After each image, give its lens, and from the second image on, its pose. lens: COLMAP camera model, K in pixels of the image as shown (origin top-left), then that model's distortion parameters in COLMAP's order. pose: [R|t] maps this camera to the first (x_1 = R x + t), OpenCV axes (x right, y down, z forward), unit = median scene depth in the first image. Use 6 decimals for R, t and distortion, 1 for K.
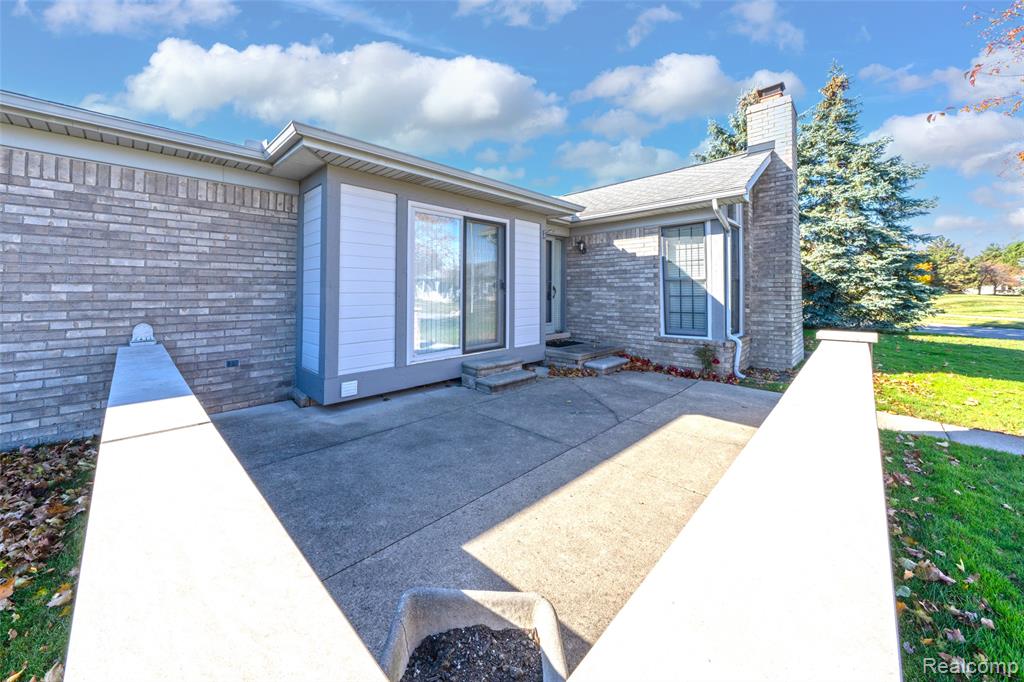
lens RADIAL K [[350.1, 0, 504.5], [0, 350.1, 287.9], [0, 0, 1]] dist [0.000813, -0.000262]
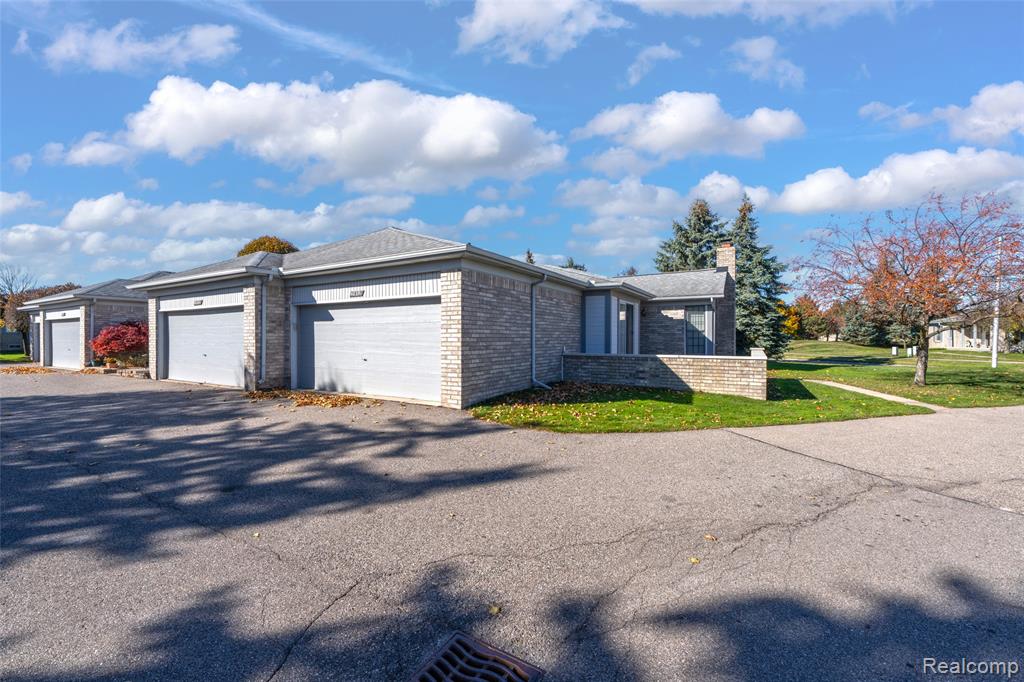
lens RADIAL K [[430.8, 0, 513.0], [0, 430.8, 343.5], [0, 0, 1]] dist [0.003622, 0.000342]
pose [[0.957336, 0.002627, 0.288965, -1.360109], [-0.010472, 0.999617, 0.025604, -0.000136], [-0.288787, -0.027537, 0.956997, -1.261955]]
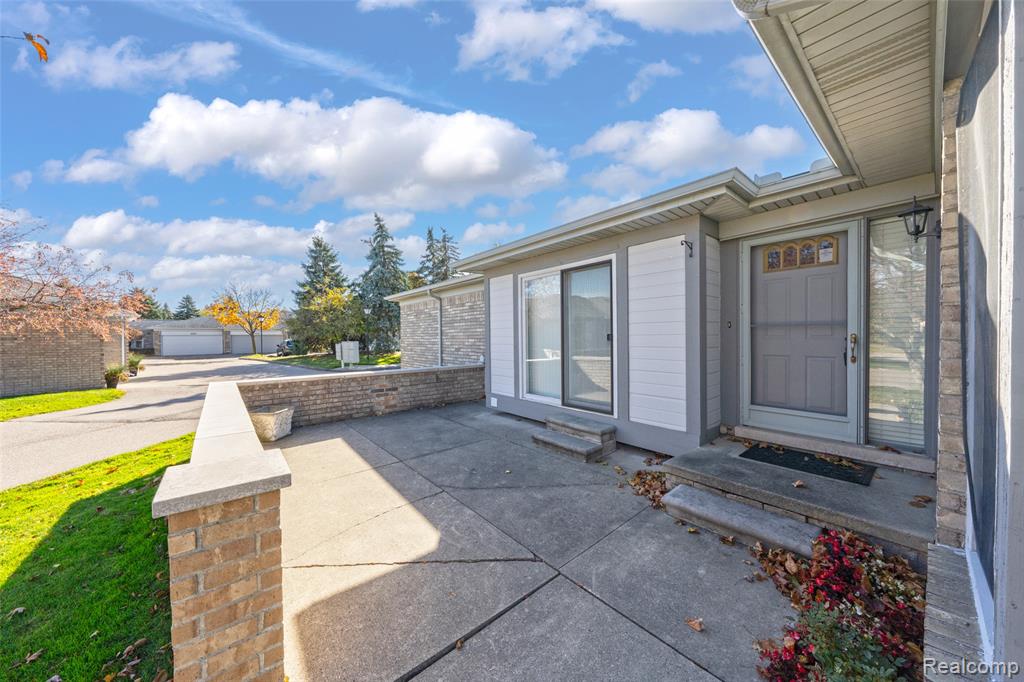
lens RADIAL K [[350.1, 0, 503.7], [0, 350.1, 340.7], [0, 0, 1]] dist [0.000813, -0.000262]
pose [[-0.088201, 0.017623, -0.995947, 0.752283], [0.024019, 0.999590, 0.015560, -0.016734], [0.995813, -0.022549, -0.088588, 0.758905]]
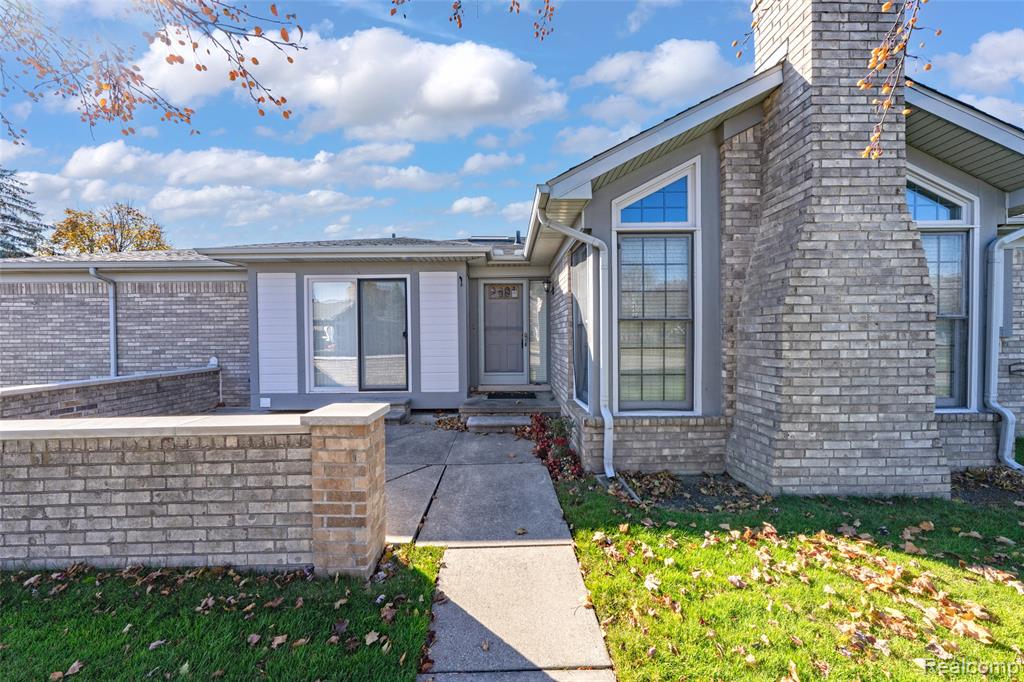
lens RADIAL K [[350.1, 0, 512.7], [0, 350.1, 342.0], [0, 0, 1]] dist [0.000813, -0.000262]
pose [[0.728537, 0.008263, -0.684957, 0.918132], [0.014547, 0.999515, 0.027531, -0.008214], [0.684852, -0.030022, 0.728063, 0.393466]]
